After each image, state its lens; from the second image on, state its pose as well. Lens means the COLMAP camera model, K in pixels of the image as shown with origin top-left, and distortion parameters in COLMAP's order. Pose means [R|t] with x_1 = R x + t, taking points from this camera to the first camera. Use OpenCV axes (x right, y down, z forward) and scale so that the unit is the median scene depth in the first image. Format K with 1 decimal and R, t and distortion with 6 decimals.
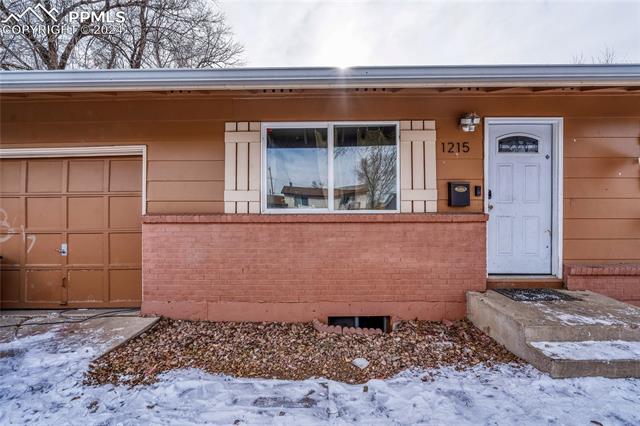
lens RADIAL K [[298.6, 0, 320.0], [0, 298.6, 213.0], [0, 0, 1]] dist [-0.000595, 0.000699]
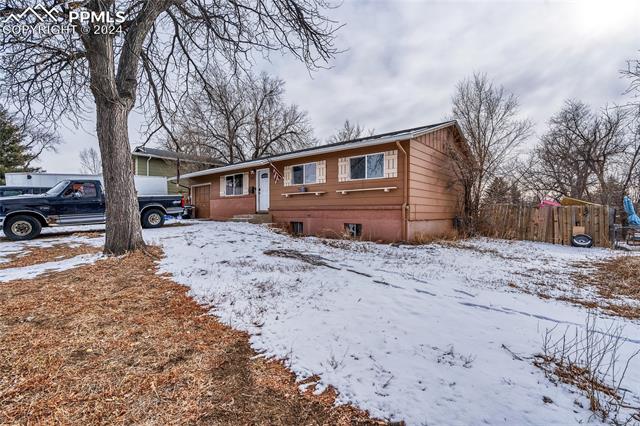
lens RADIAL K [[289.2, 0, 323.3], [0, 289.2, 211.0], [0, 0, 1]] dist [0.000529, 0.000296]
pose [[0.772102, 0.003016, -0.635492, 3.664809], [-0.000379, 0.999991, 0.004286, 0.200629], [0.635499, -0.003068, 0.772096, -1.367426]]
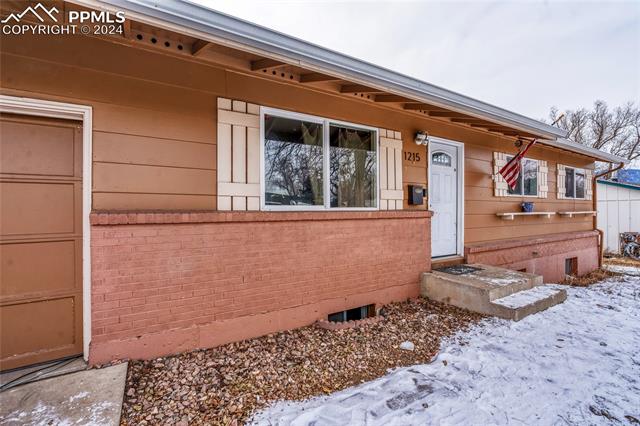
lens RADIAL K [[300.7, 0, 315.6], [0, 300.7, 209.0], [0, 0, 1]] dist [-0.000216, 0.000687]
pose [[0.837681, 0.002775, 0.546153, -0.553308], [-0.000379, 0.999990, -0.004500, 0.000821], [-0.546160, 0.003562, 0.837673, 0.184450]]
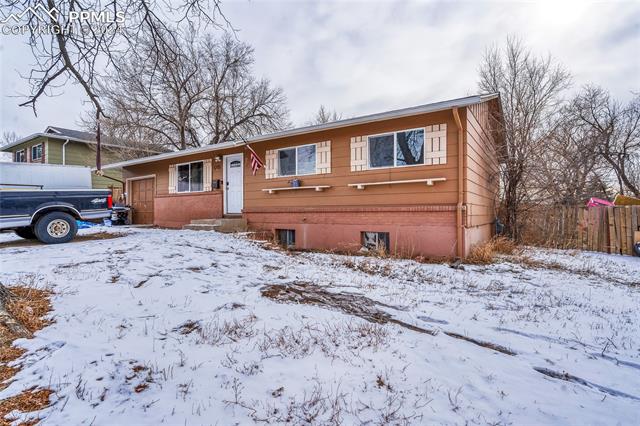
lens RADIAL K [[315.6, 0, 322.3], [0, 315.6, 211.4], [0, 0, 1]] dist [0.002896, 0.000117]
pose [[0.841531, -0.001424, -0.540206, 2.938371], [0.003103, 0.999993, 0.002198, 0.192025], [0.540199, -0.003526, 0.841530, -0.972582]]
